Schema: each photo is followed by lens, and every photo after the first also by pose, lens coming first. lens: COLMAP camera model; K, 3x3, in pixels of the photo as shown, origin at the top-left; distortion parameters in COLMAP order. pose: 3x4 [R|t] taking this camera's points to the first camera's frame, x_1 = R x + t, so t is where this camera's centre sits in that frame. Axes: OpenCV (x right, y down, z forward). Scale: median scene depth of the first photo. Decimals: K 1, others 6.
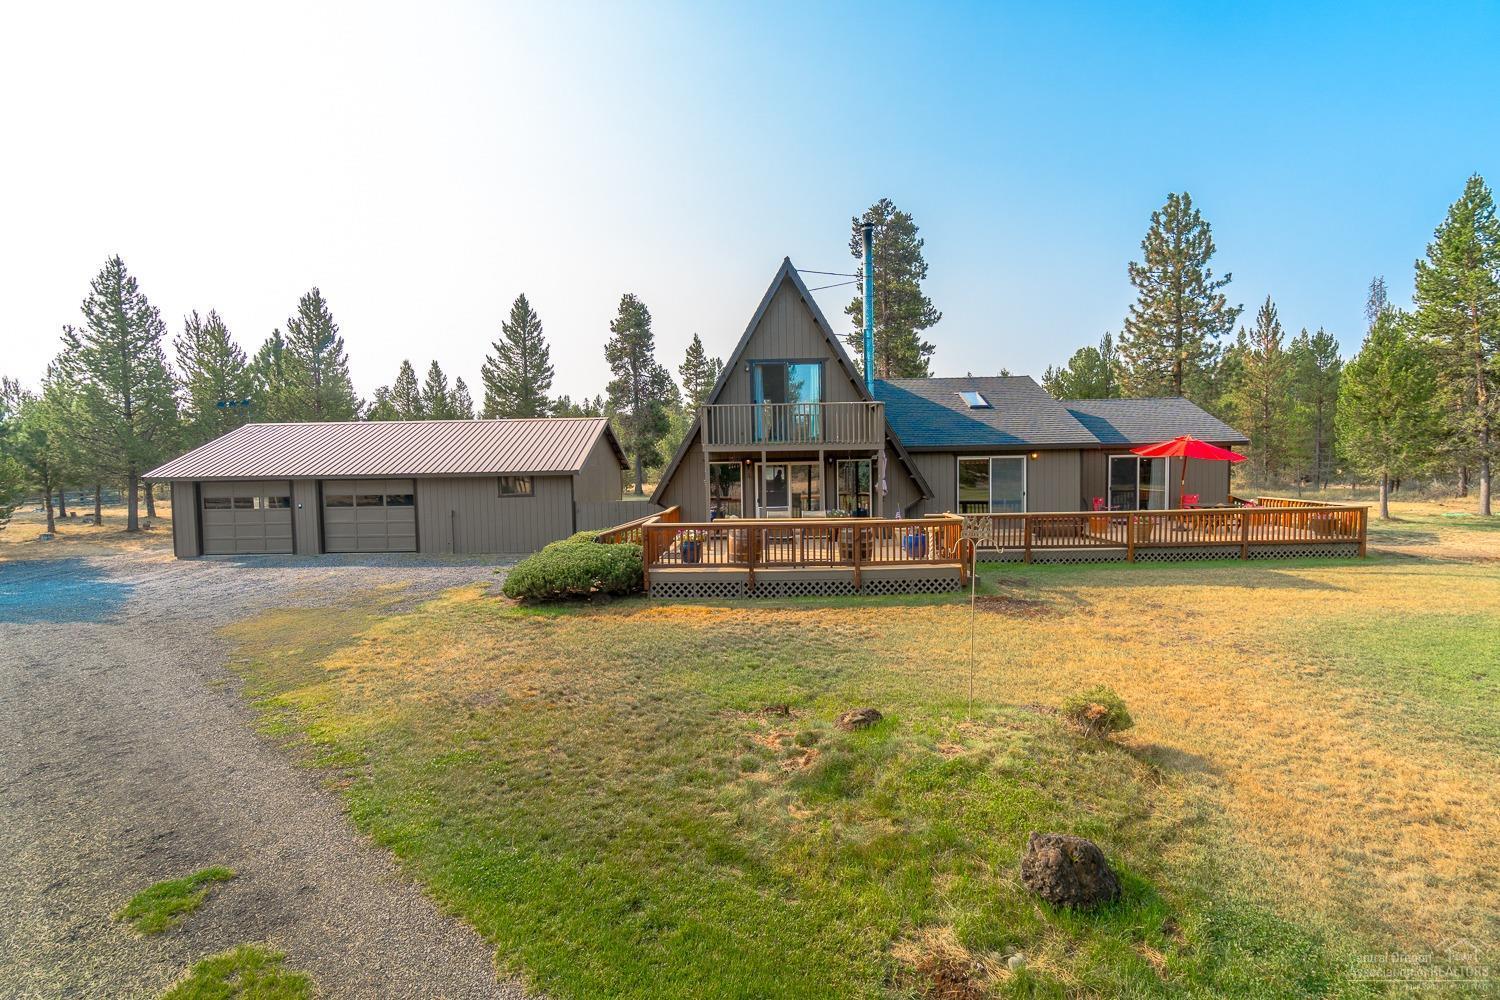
lens RADIAL K [[655.3, 0, 751.7], [0, 655.3, 507.1], [0, 0, 1]] dist [-0.004341, 0.001822]
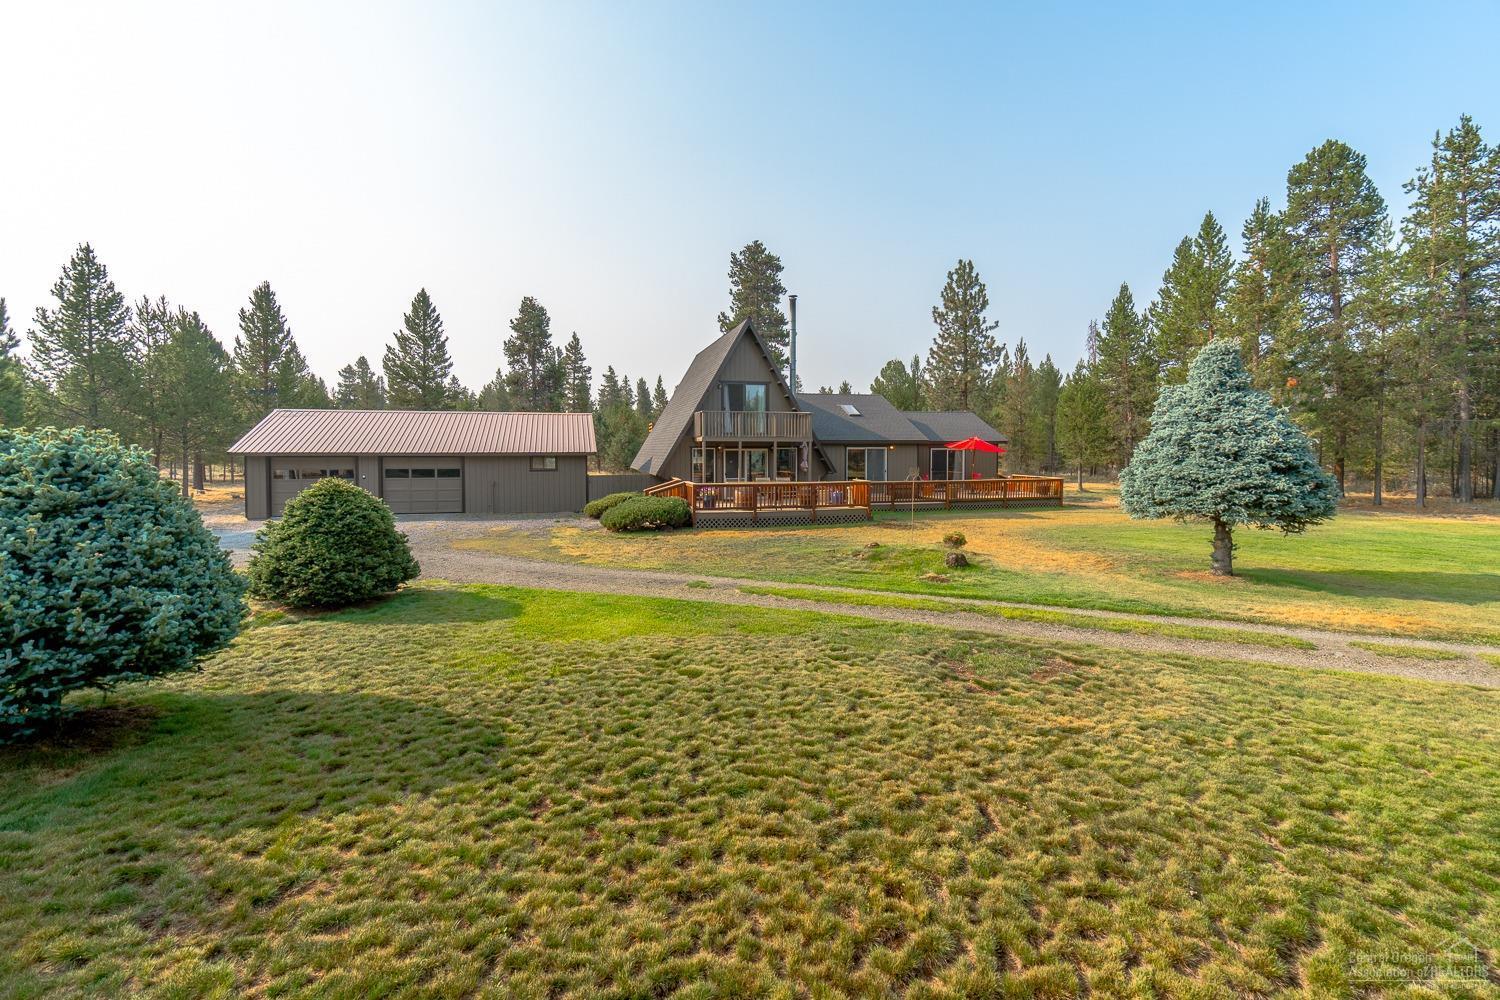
lens RADIAL K [[655.3, 0, 748.9], [0, 655.3, 494.0], [0, 0, 1]] dist [-0.004341, 0.001822]
pose [[0.964741, -0.000429, 0.263199, -0.149649], [0.002115, 0.999979, -0.006126, 0.020063], [-0.263191, 0.006466, 0.964722, -0.207402]]
